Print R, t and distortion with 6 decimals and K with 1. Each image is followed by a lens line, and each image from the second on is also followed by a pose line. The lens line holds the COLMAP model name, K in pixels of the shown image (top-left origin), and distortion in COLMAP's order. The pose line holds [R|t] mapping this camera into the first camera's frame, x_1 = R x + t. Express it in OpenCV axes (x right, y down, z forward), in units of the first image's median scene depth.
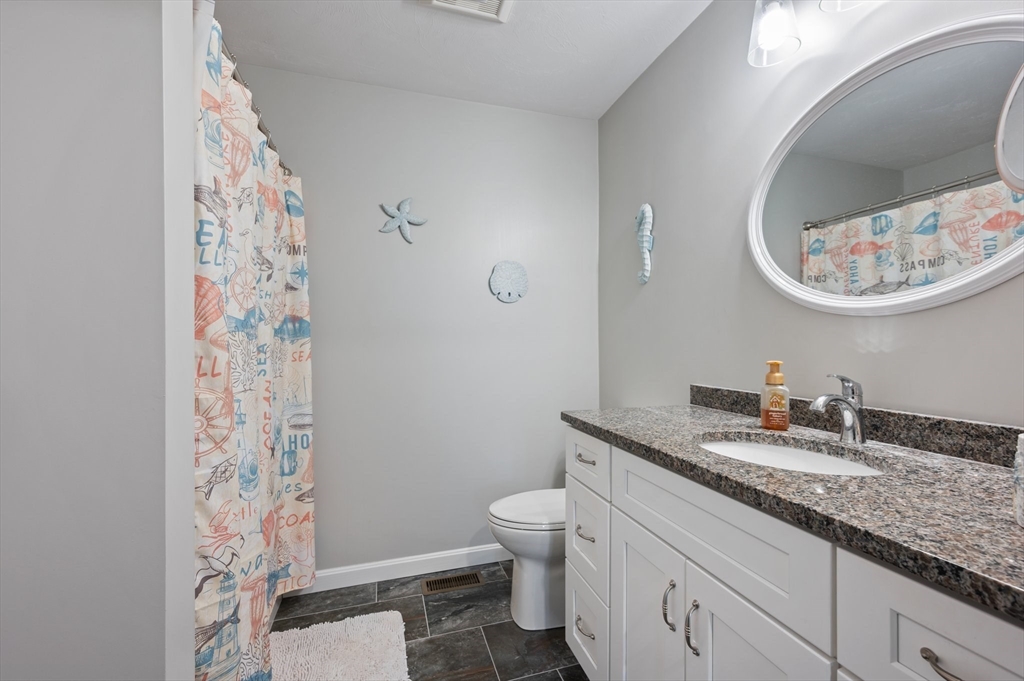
lens RADIAL K [[424.8, 0, 514.2], [0, 424.8, 343.1], [0, 0, 1]] dist [-0.010853, -0.000378]
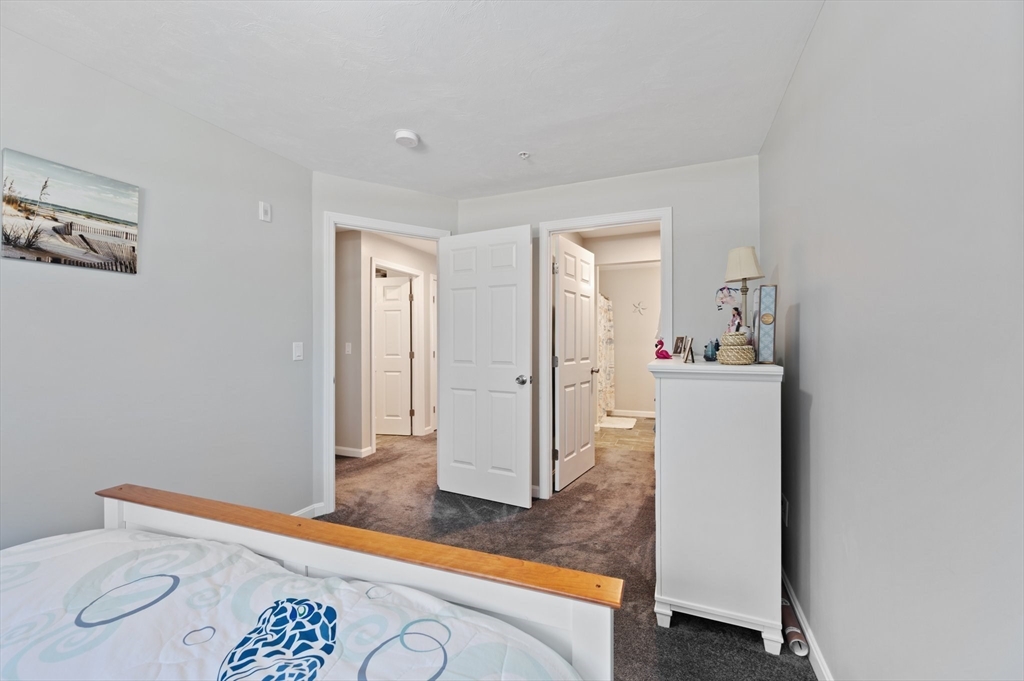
lens RADIAL K [[420.8, 0, 512.4], [0, 420.8, 345.4], [0, 0, 1]] dist [0.002048, 0.000088]
pose [[0.781453, 0.003593, -0.623953, 1.131098], [-0.005198, 0.999986, -0.000753, 0.008670], [0.623942, 0.003831, 0.781461, -2.448512]]
